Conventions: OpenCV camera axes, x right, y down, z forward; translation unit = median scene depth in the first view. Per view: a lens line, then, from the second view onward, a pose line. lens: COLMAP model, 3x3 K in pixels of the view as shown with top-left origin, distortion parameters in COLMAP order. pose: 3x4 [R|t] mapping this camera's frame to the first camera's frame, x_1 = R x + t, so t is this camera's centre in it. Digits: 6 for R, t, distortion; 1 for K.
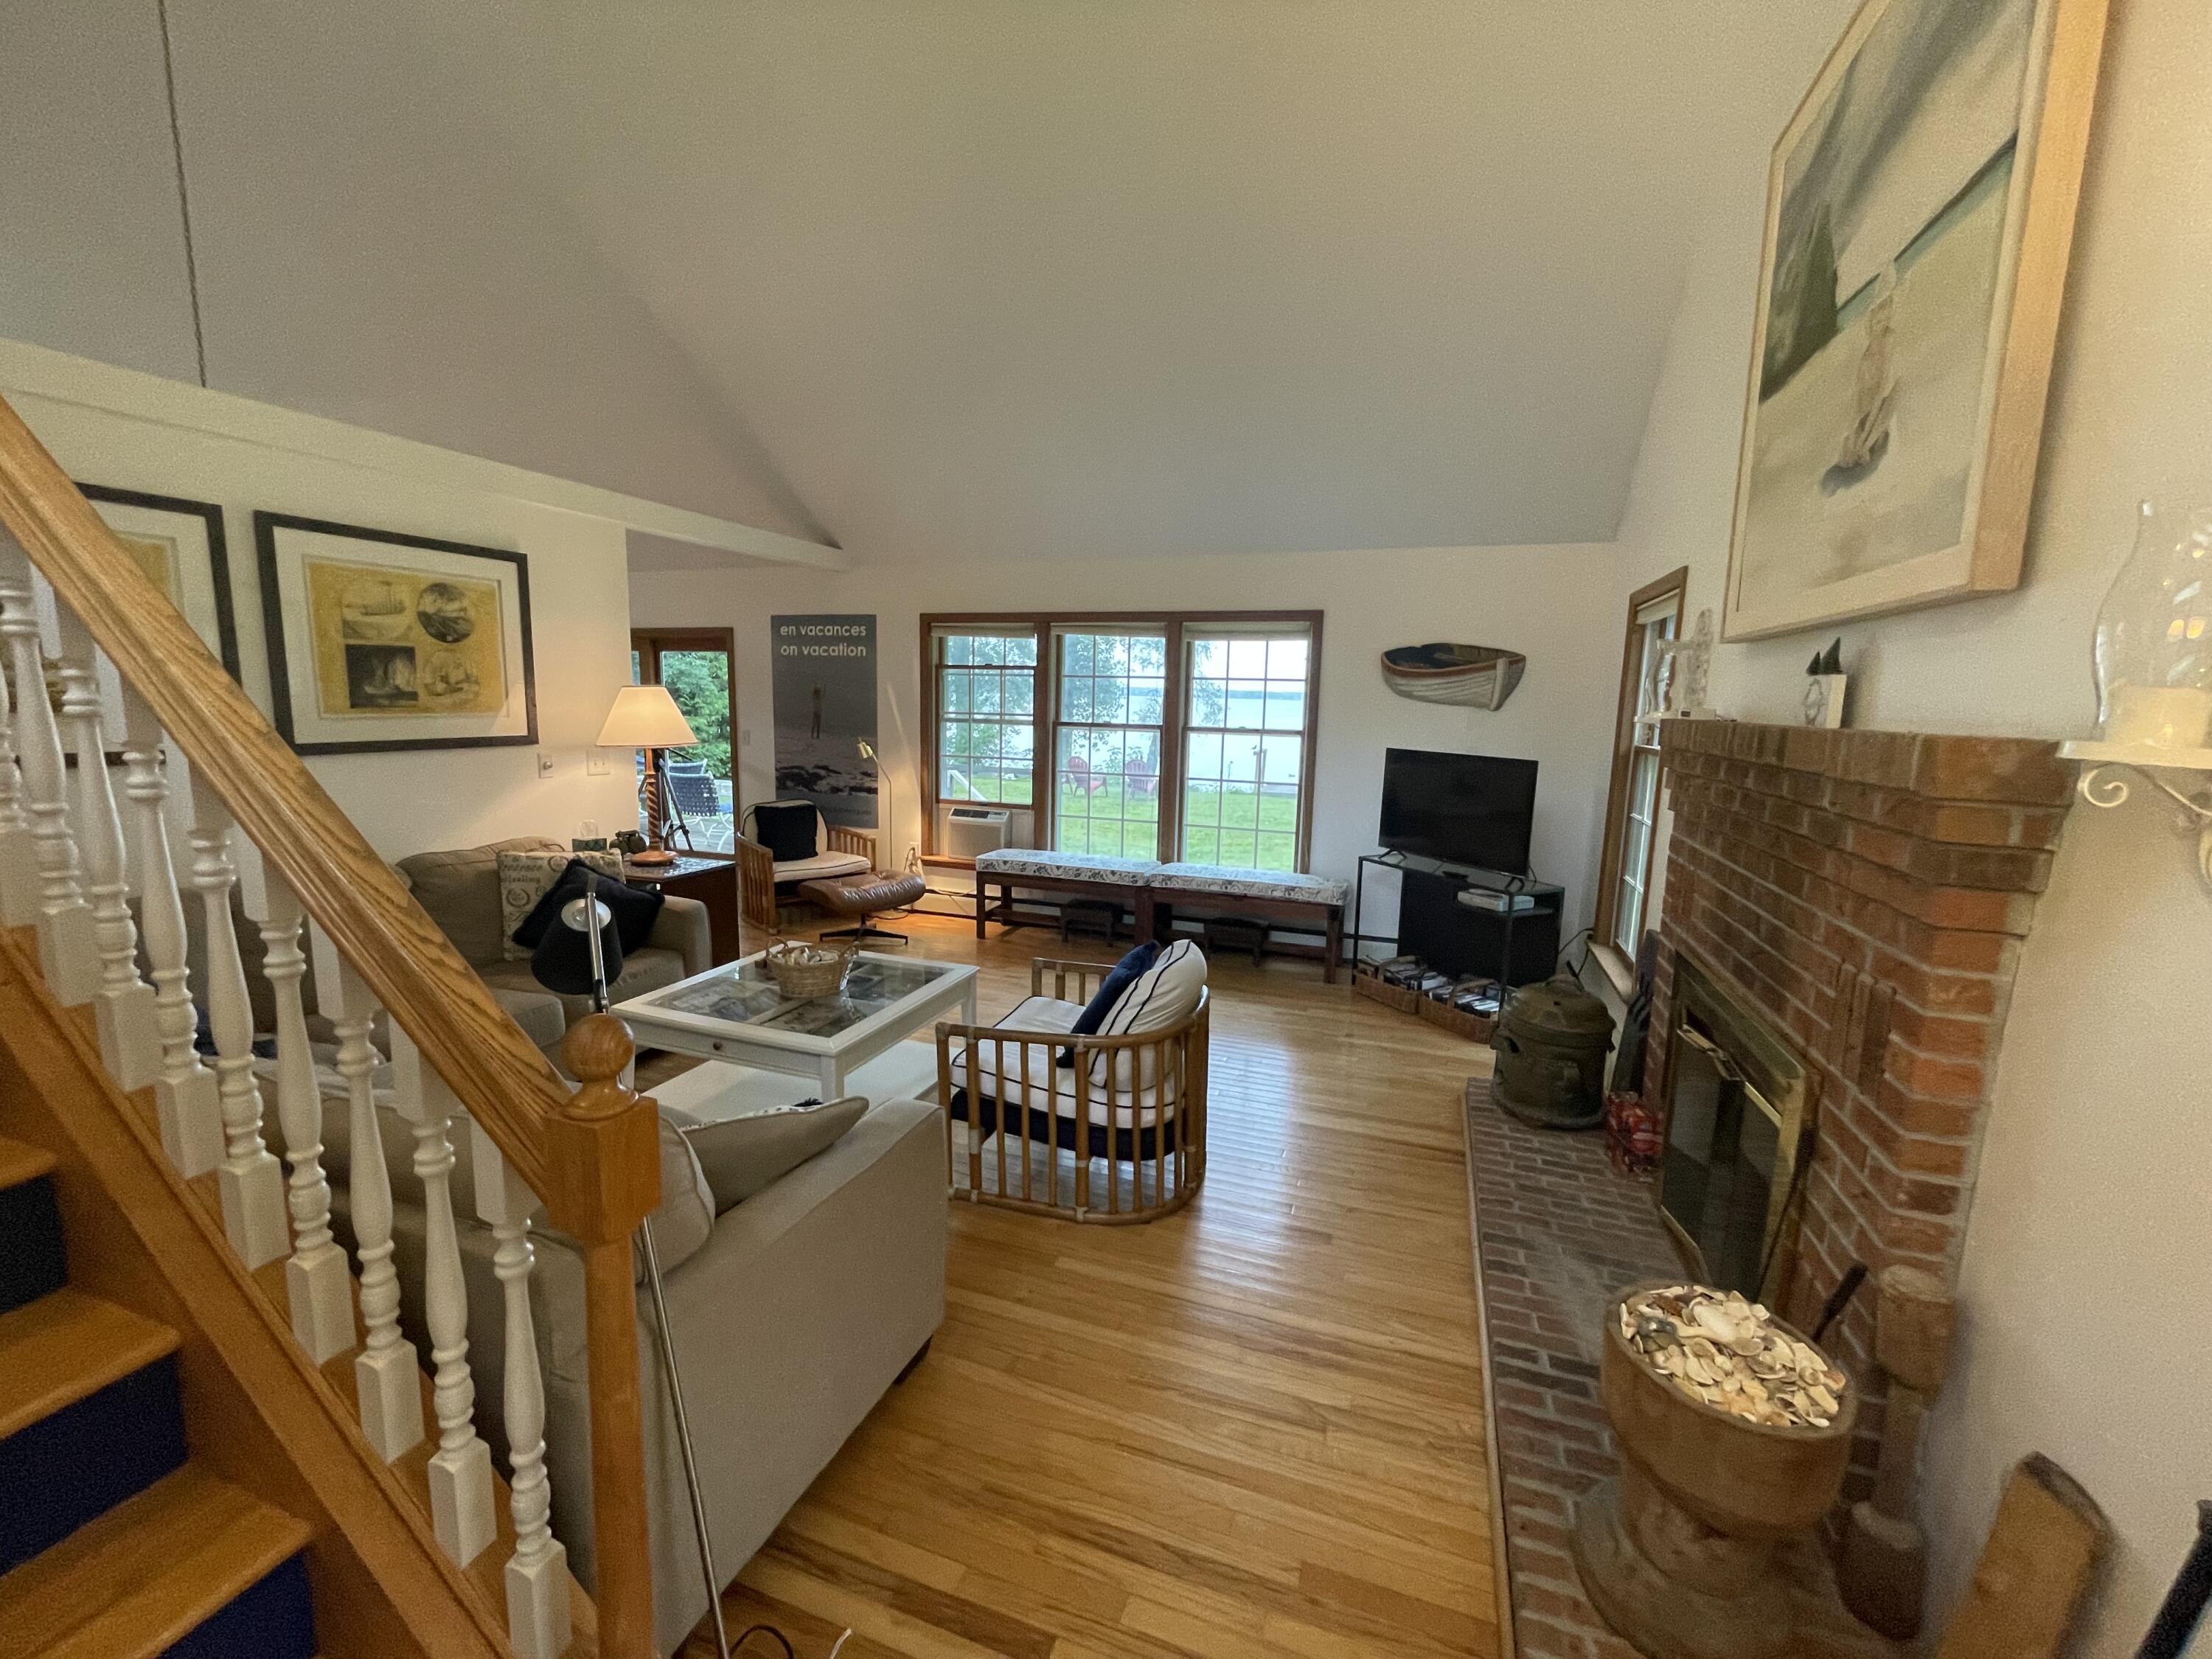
lens RADIAL K [[893.9, 0, 1107.7], [0, 893.9, 825.4], [0, 0, 1]] dist [0.001364, 0.000503]
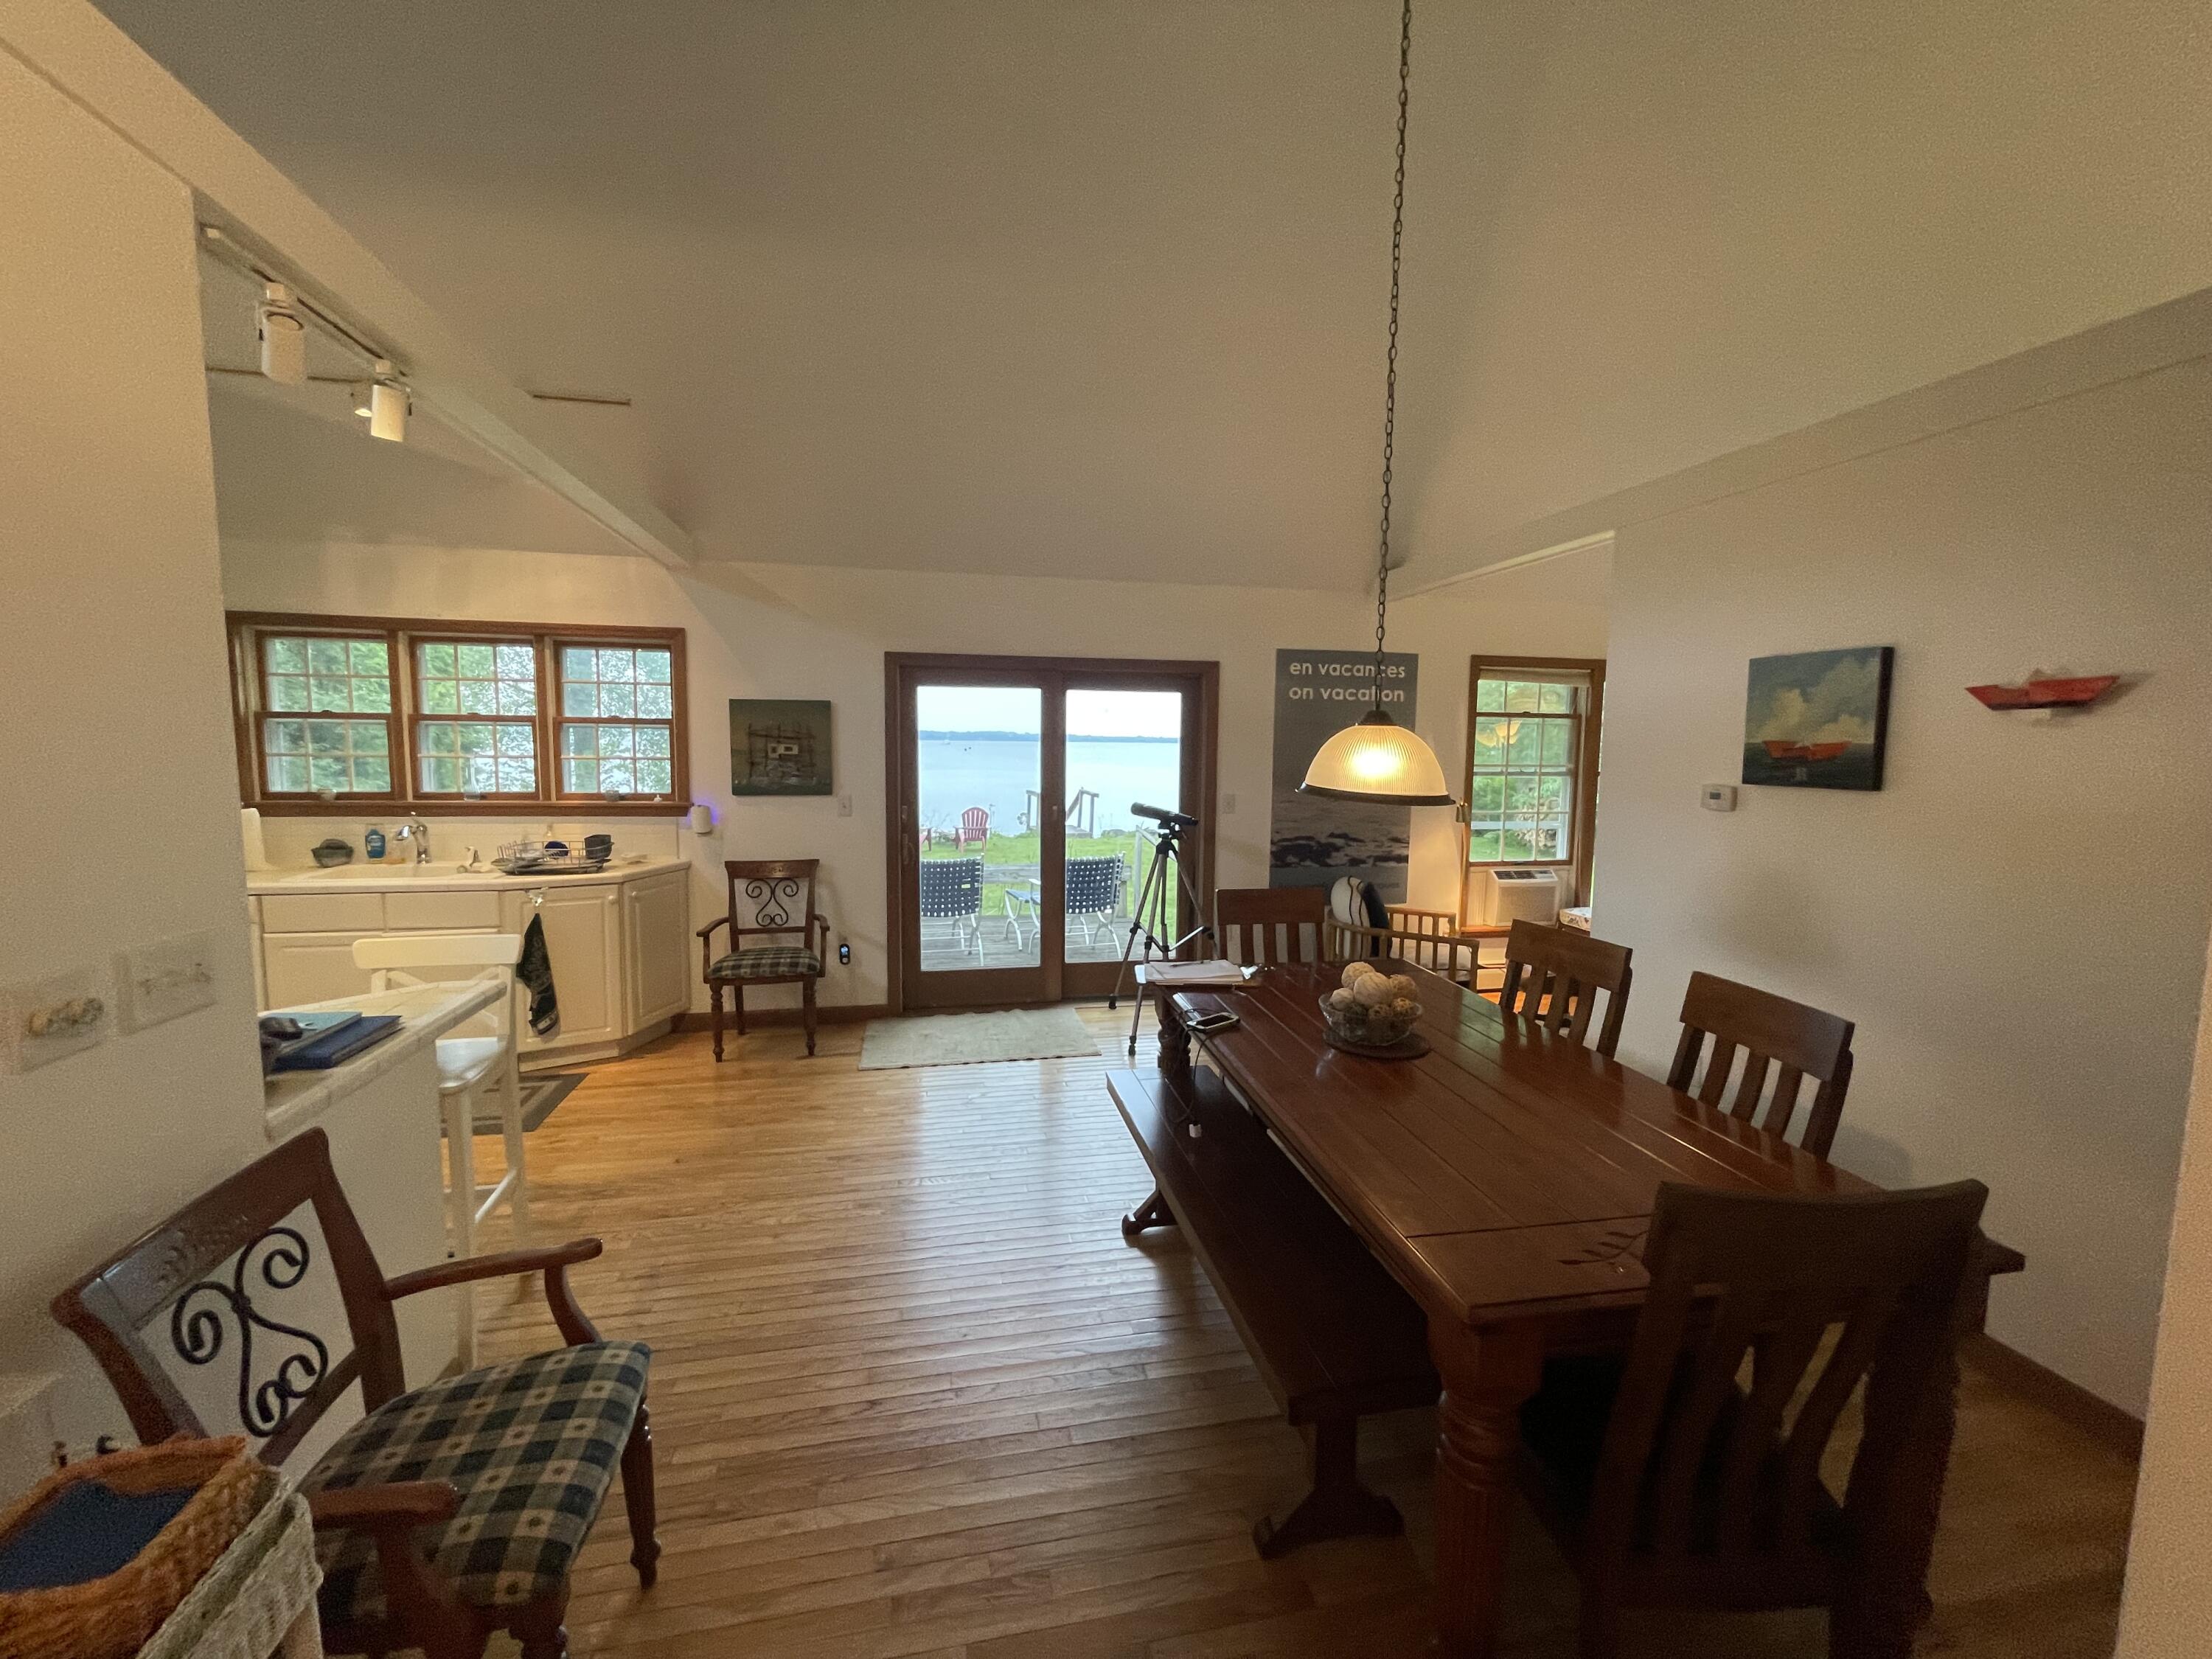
lens RADIAL K [[893.9, 0, 1106.0], [0, 893.9, 830.8], [0, 0, 1]] dist [0.001364, 0.000503]
pose [[0.853179, -0.060104, 0.518144, -1.023234], [0.085308, 0.996043, -0.024929, -0.074269], [-0.514595, 0.065470, 0.854930, 0.453002]]
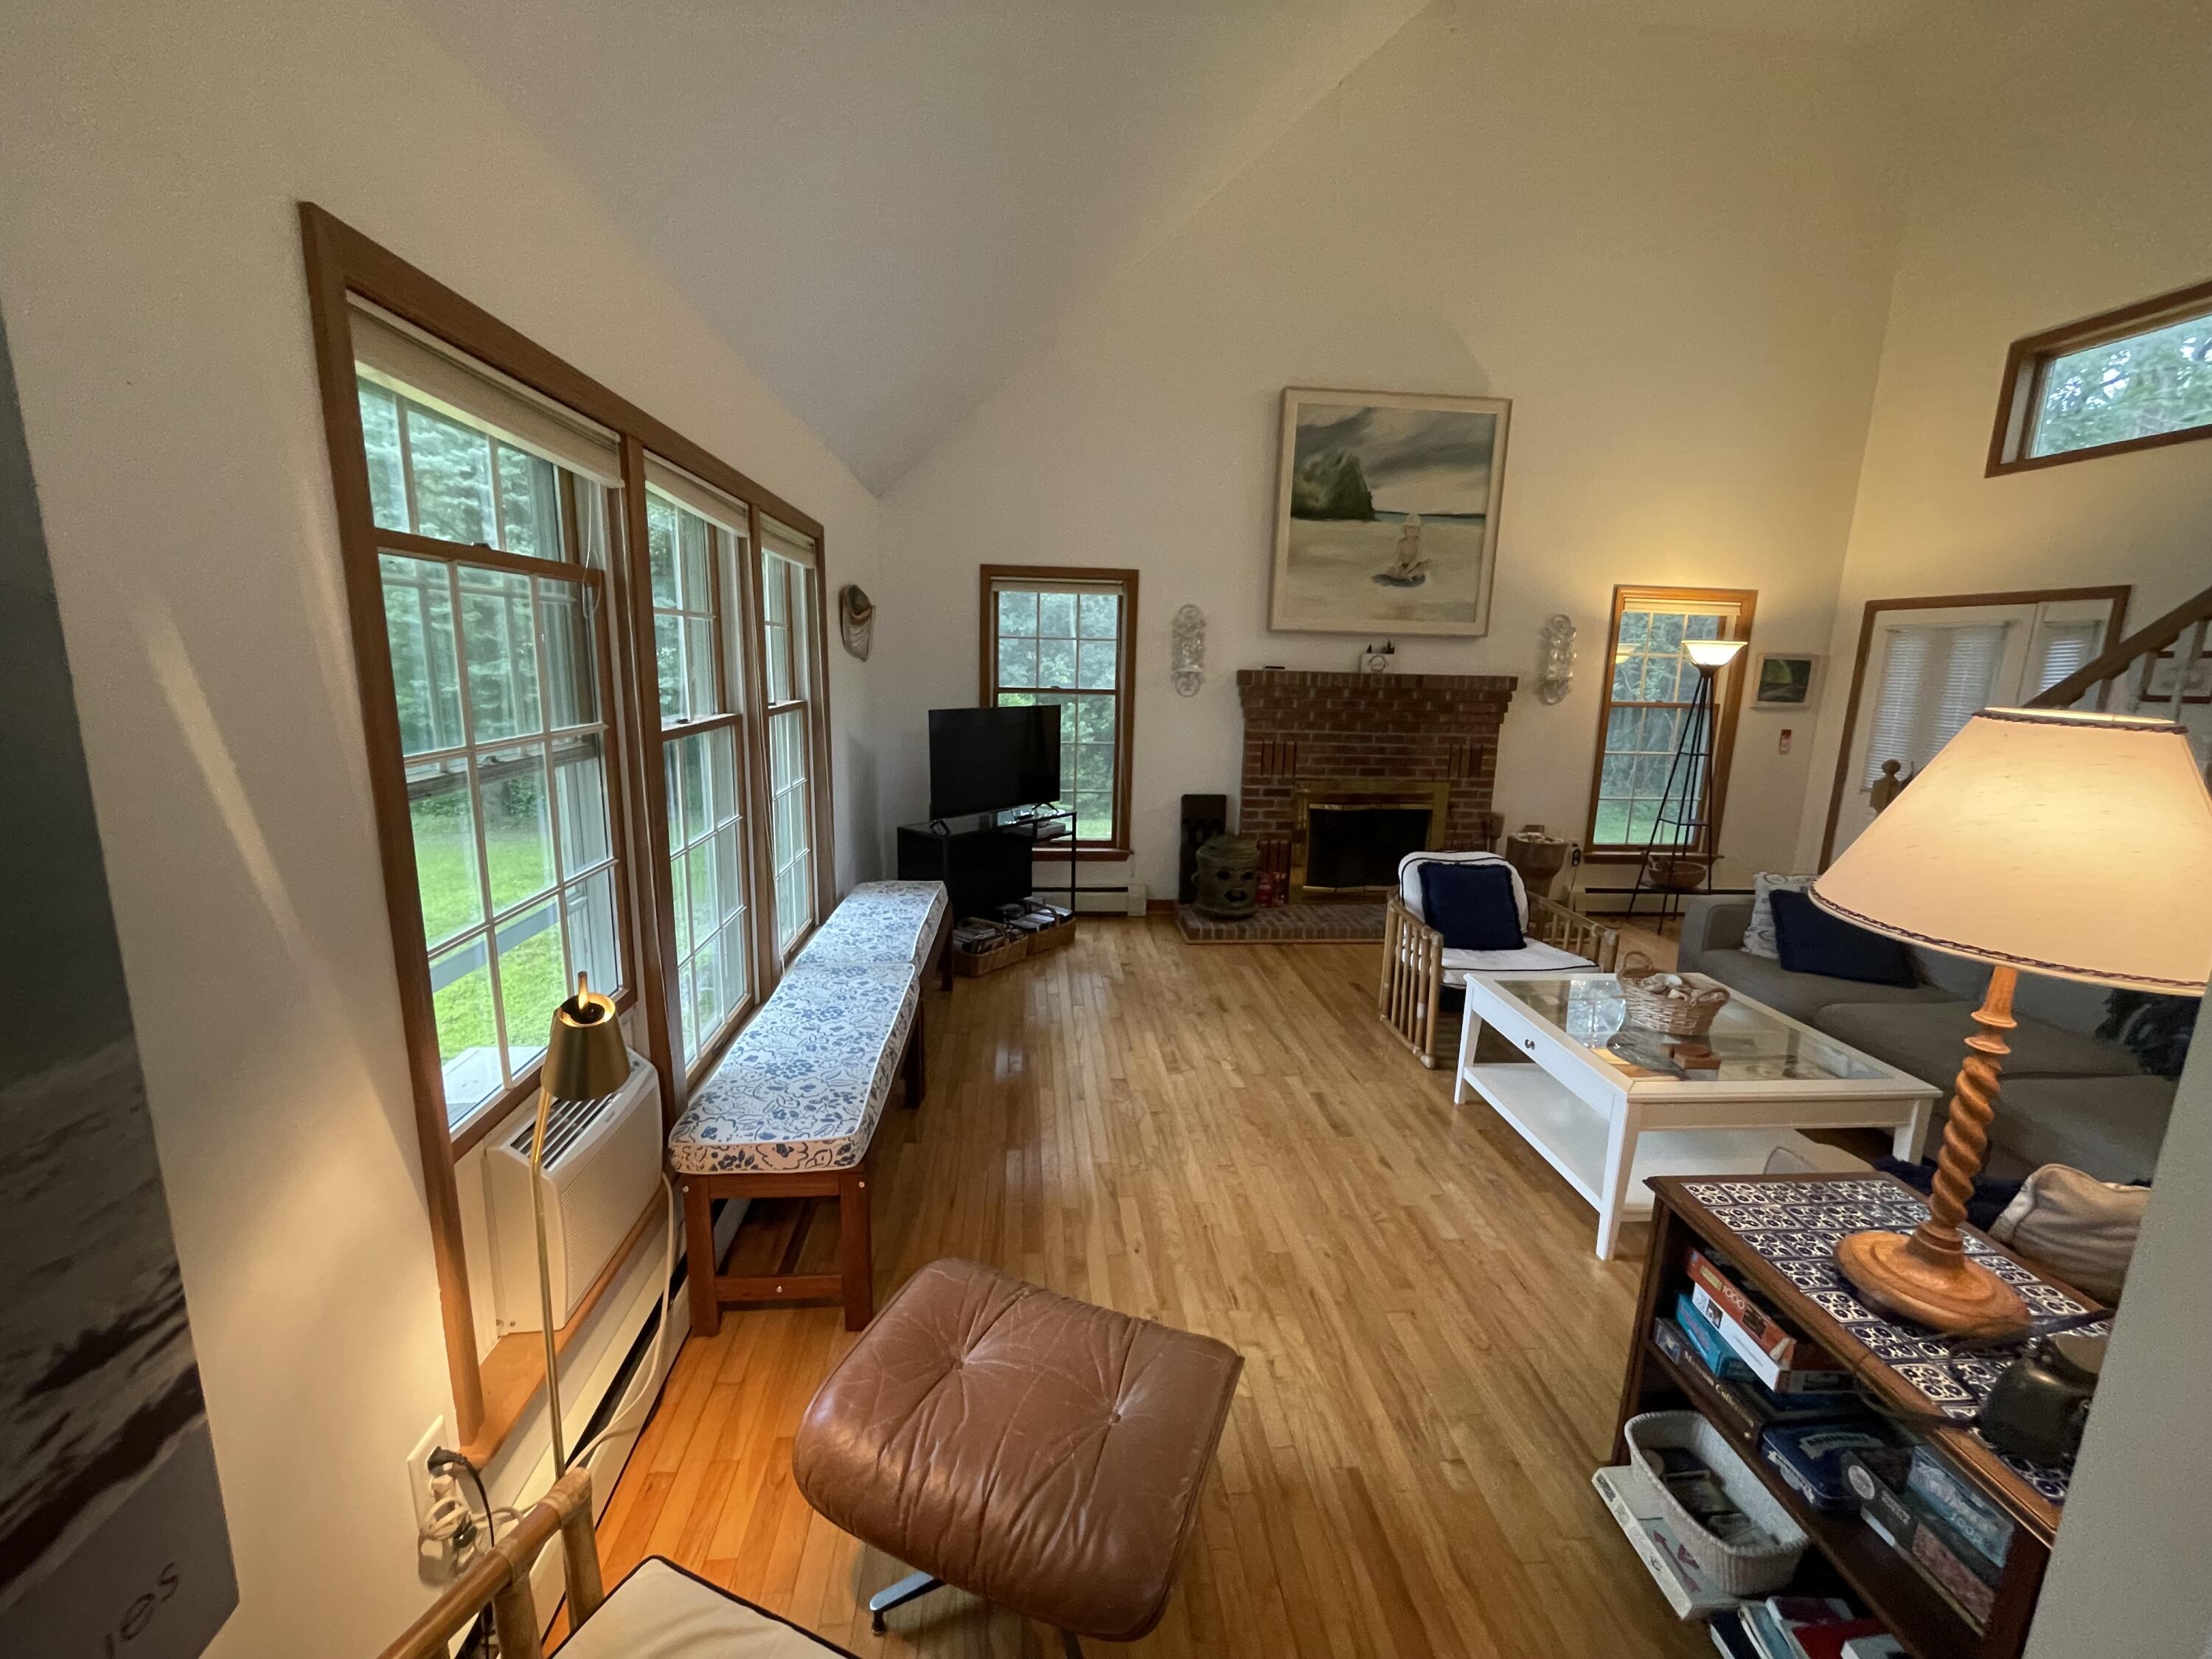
lens RADIAL K [[893.9, 0, 1102.4], [0, 893.9, 821.1], [0, 0, 1]] dist [0.001364, 0.000503]
pose [[-0.411170, -0.205546, 0.888082, -0.455081], [0.099693, 0.958262, 0.267945, -0.163992], [-0.906091, 0.198707, -0.373517, 0.976756]]
